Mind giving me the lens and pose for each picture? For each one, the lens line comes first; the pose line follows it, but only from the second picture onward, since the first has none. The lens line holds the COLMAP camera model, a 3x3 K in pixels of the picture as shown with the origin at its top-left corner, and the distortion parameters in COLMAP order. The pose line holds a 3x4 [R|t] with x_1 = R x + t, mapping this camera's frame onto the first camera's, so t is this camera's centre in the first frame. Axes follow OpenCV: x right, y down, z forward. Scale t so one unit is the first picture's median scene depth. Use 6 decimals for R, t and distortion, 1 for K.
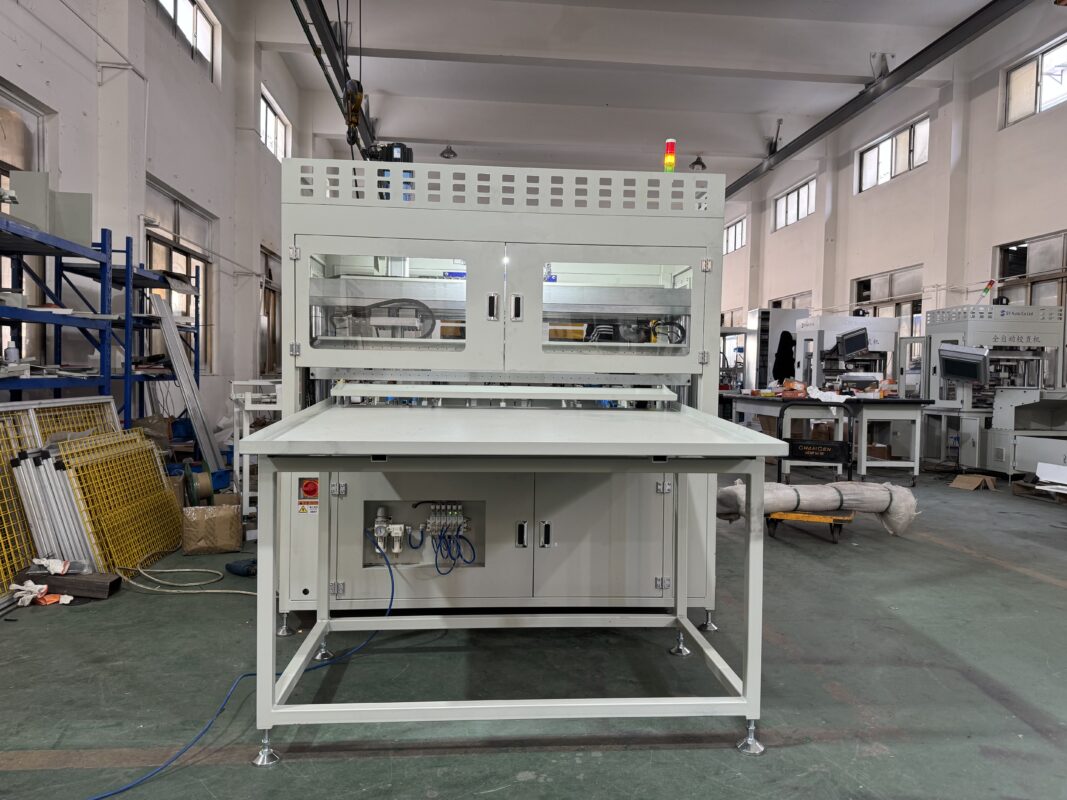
lens RADIAL K [[752.7, 0, 537.0], [0, 752.7, 399.2], [0, 0, 1]] dist [0.007017, -0.000682]
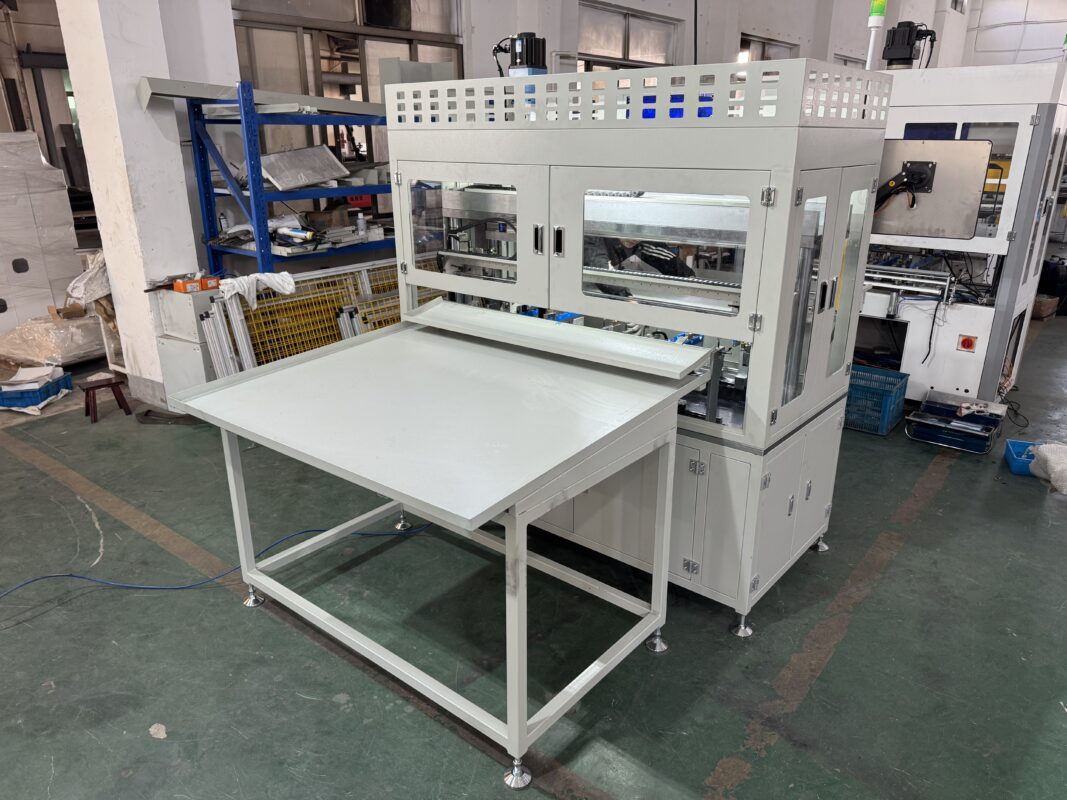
lens RADIAL K [[752.7, 0, 537.0], [0, 752.7, 399.6], [0, 0, 1]] dist [0.007017, -0.000682]
pose [[0.715751, 0.213436, -0.664941, 0.594190], [-0.003794, 0.953326, 0.301919, -0.212417], [0.698346, -0.213576, 0.683153, 0.319508]]
